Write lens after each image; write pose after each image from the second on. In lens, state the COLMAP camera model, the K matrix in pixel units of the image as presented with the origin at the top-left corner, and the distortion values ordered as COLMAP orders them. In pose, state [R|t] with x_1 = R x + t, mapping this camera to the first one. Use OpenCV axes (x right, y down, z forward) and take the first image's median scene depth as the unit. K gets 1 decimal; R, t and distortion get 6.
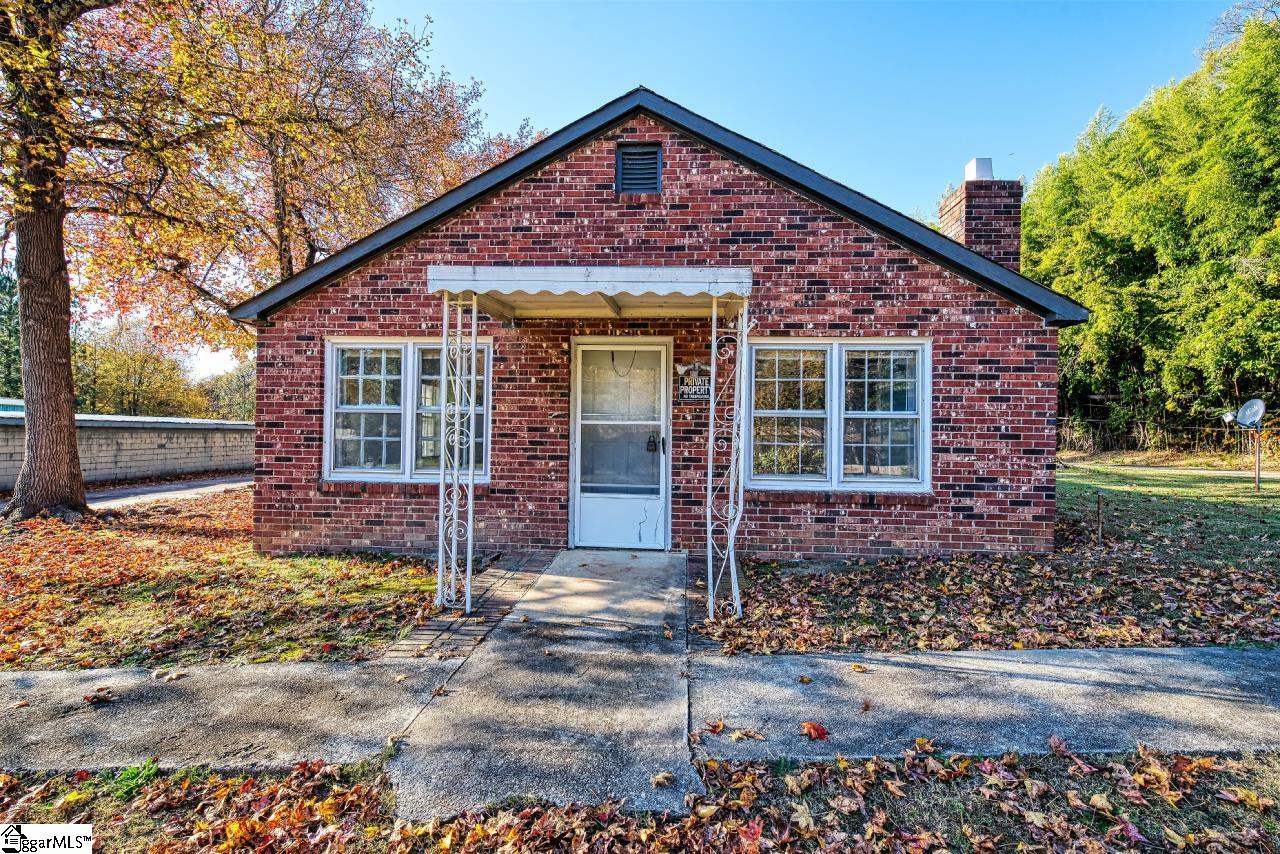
lens RADIAL K [[554.8, 0, 643.9], [0, 554.8, 431.0], [0, 0, 1]] dist [0.000492, -0.001769]
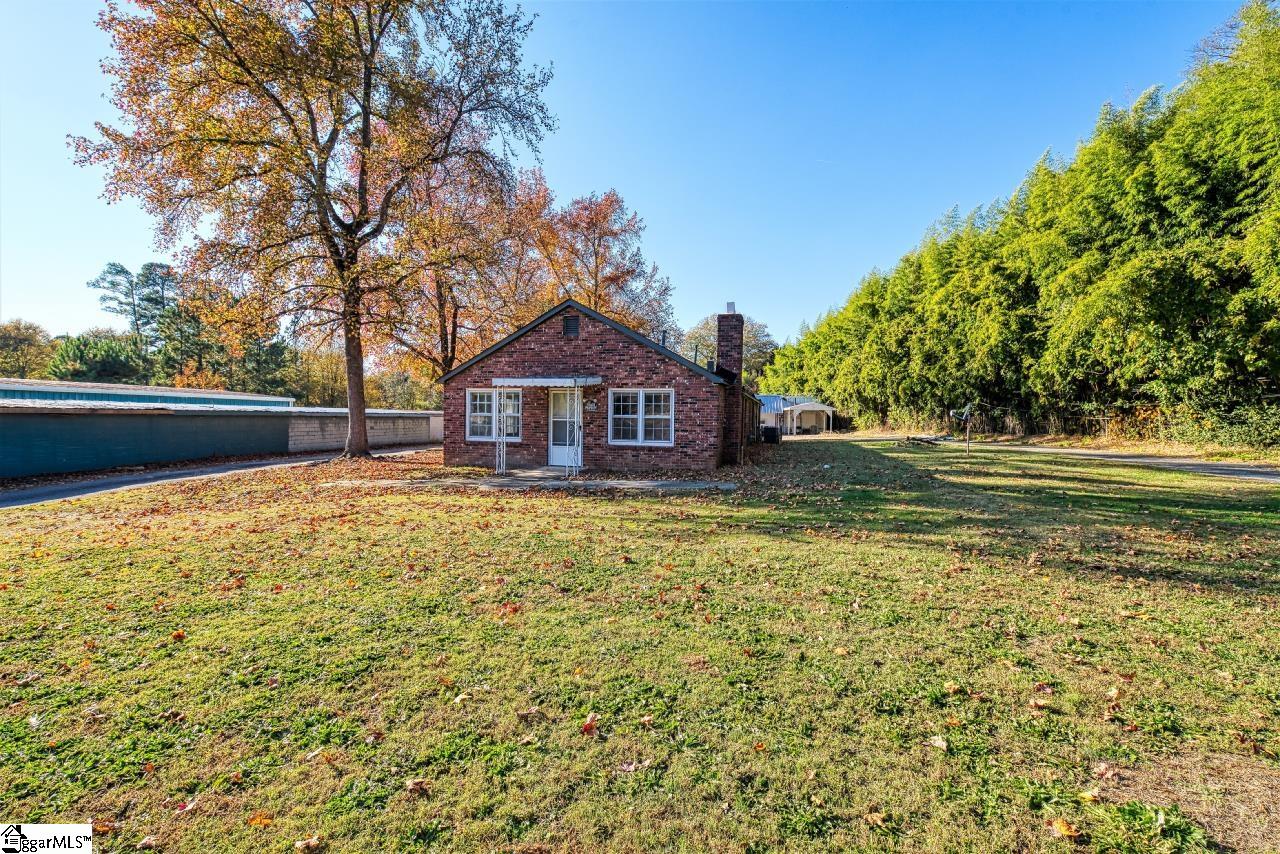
lens RADIAL K [[554.8, 0, 637.2], [0, 554.8, 426.9], [0, 0, 1]] dist [0.000492, -0.001769]
pose [[0.976916, 0.003707, -0.213593, 0.859600], [0.001166, 0.999742, 0.022682, -0.040113], [0.213622, -0.022407, 0.976659, -1.541238]]
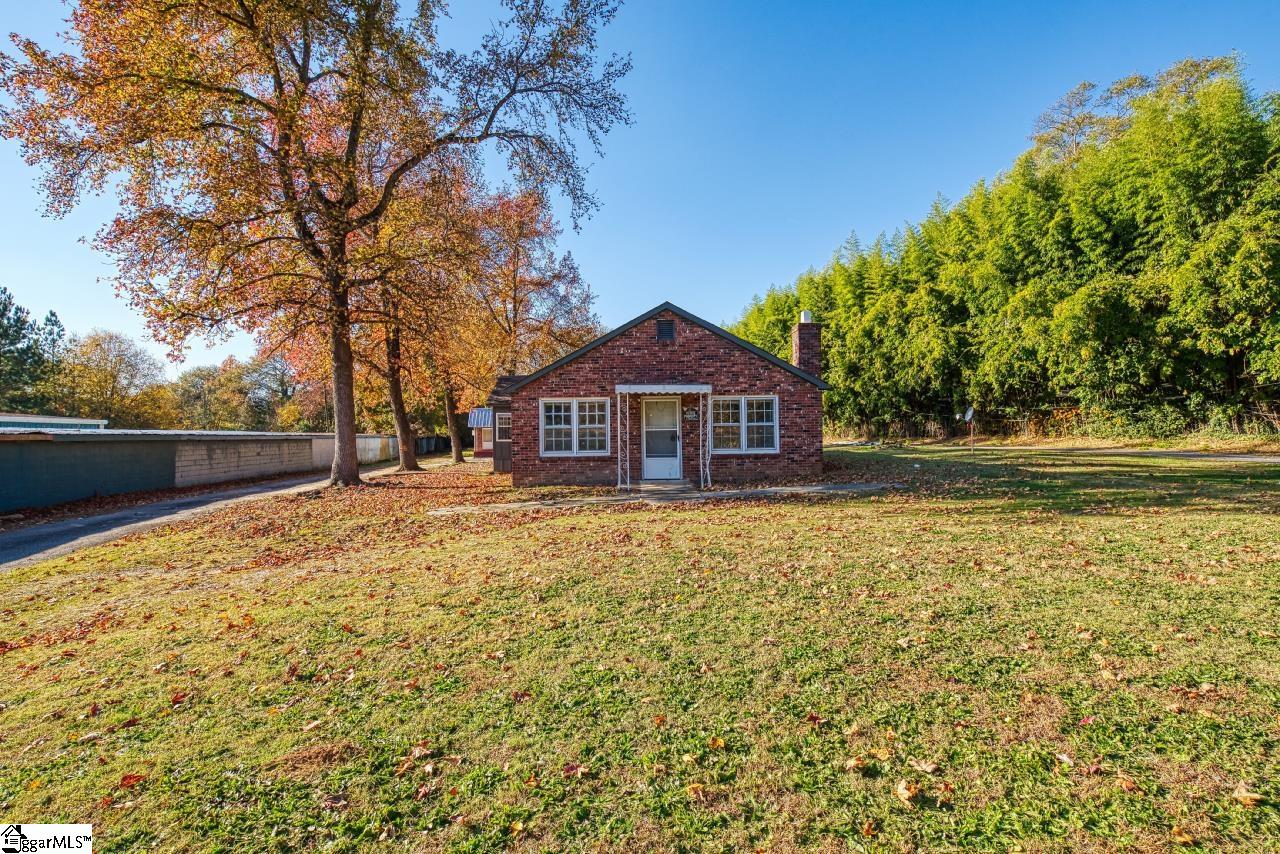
lens RADIAL K [[588.2, 0, 639.7], [0, 588.2, 427.8], [0, 0, 1]] dist [-0.003583, -0.000906]
pose [[0.996370, -0.026663, 0.080844, -0.351147], [0.026959, 0.999633, -0.002565, -0.019302], [-0.080746, 0.004735, 0.996723, -1.649354]]
